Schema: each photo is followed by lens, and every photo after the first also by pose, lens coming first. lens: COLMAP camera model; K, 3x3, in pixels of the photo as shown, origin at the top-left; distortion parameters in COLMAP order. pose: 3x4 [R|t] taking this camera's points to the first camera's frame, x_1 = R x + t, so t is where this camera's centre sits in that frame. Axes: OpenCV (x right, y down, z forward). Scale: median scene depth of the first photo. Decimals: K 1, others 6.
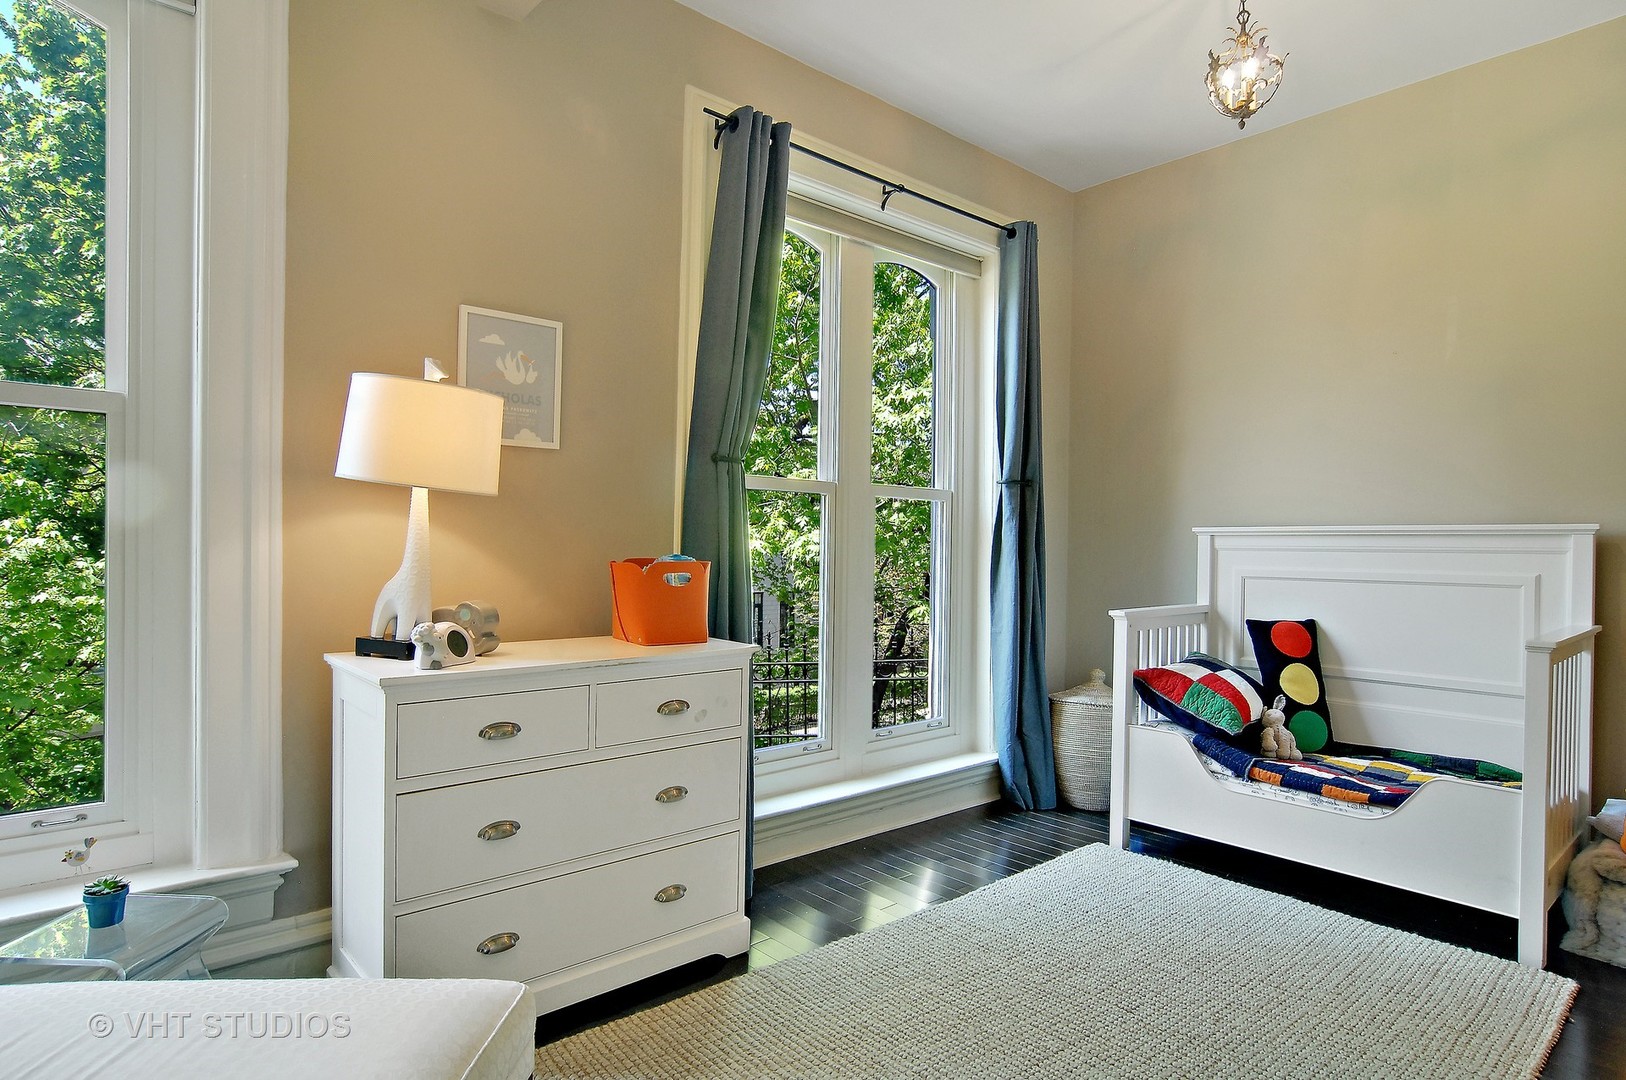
lens RADIAL K [[888.6, 0, 808.0], [0, 888.6, 499.8], [0, 0, 1]] dist [-0.013931, 0.000130]
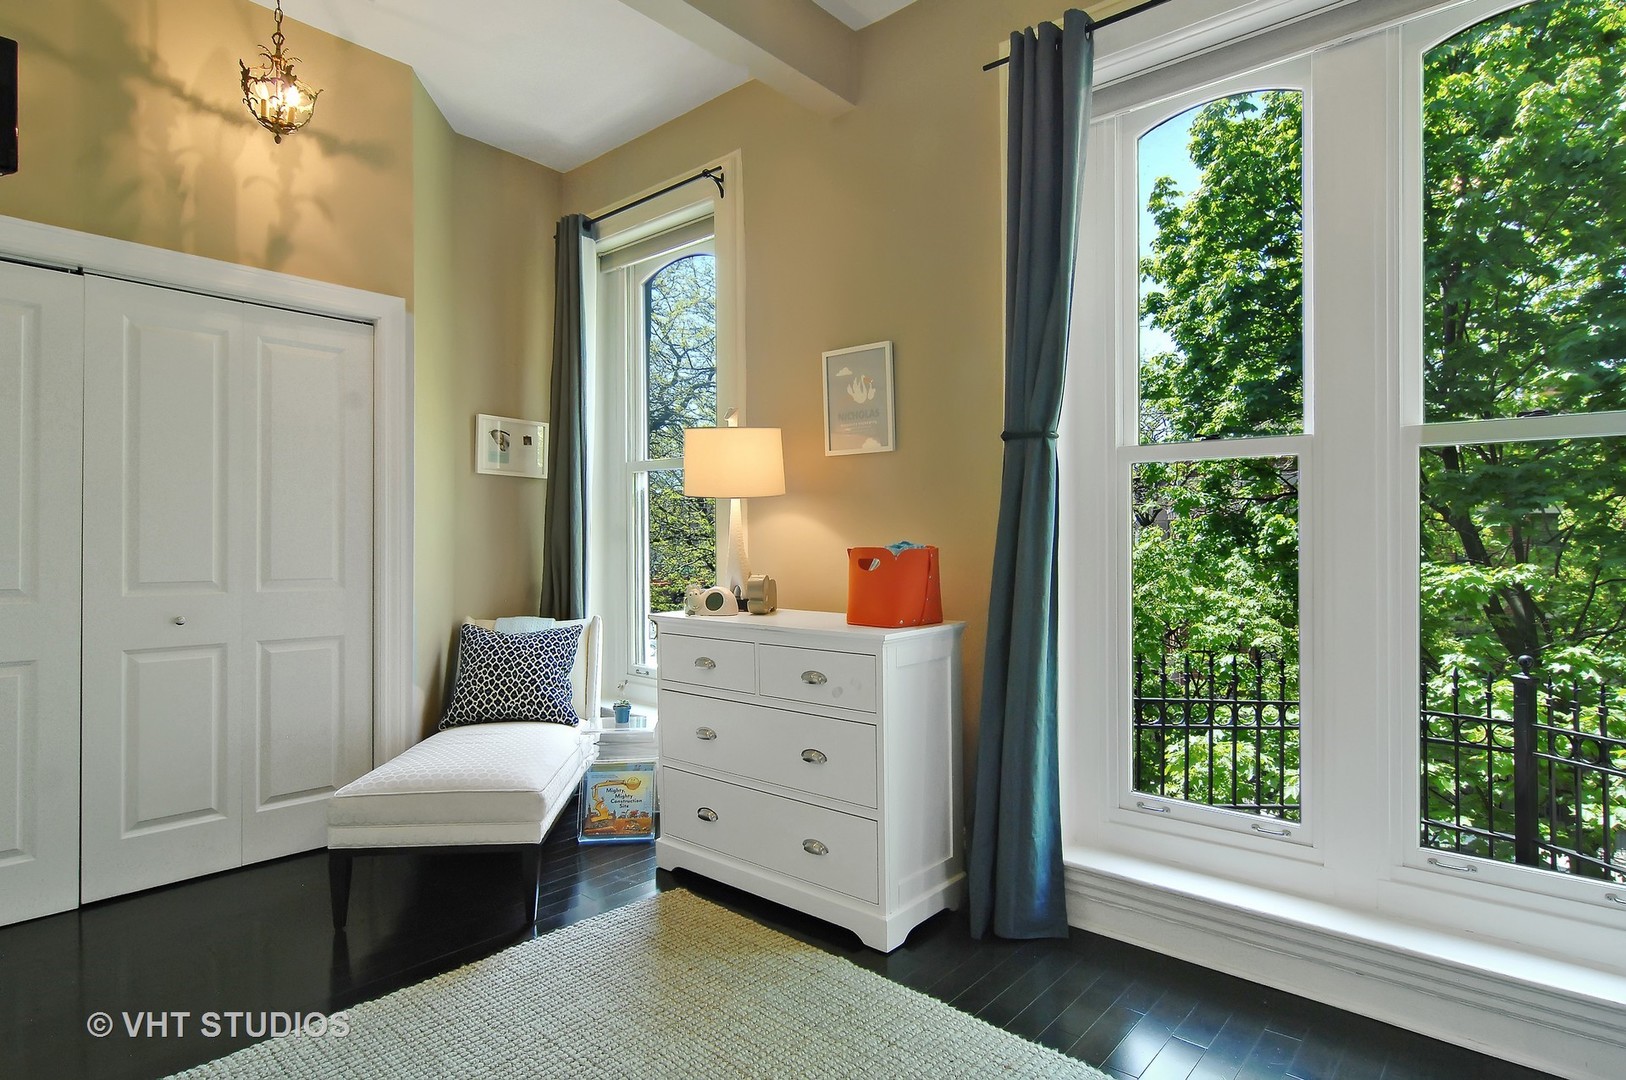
lens RADIAL K [[888.6, 0, 808.0], [0, 888.6, 499.8], [0, 0, 1]] dist [-0.013931, 0.000130]
pose [[0.136912, -0.059727, -0.988781, 0.845402], [0.044176, 0.997556, -0.054140, 0.063365], [0.989598, -0.036268, 0.139216, 0.748416]]
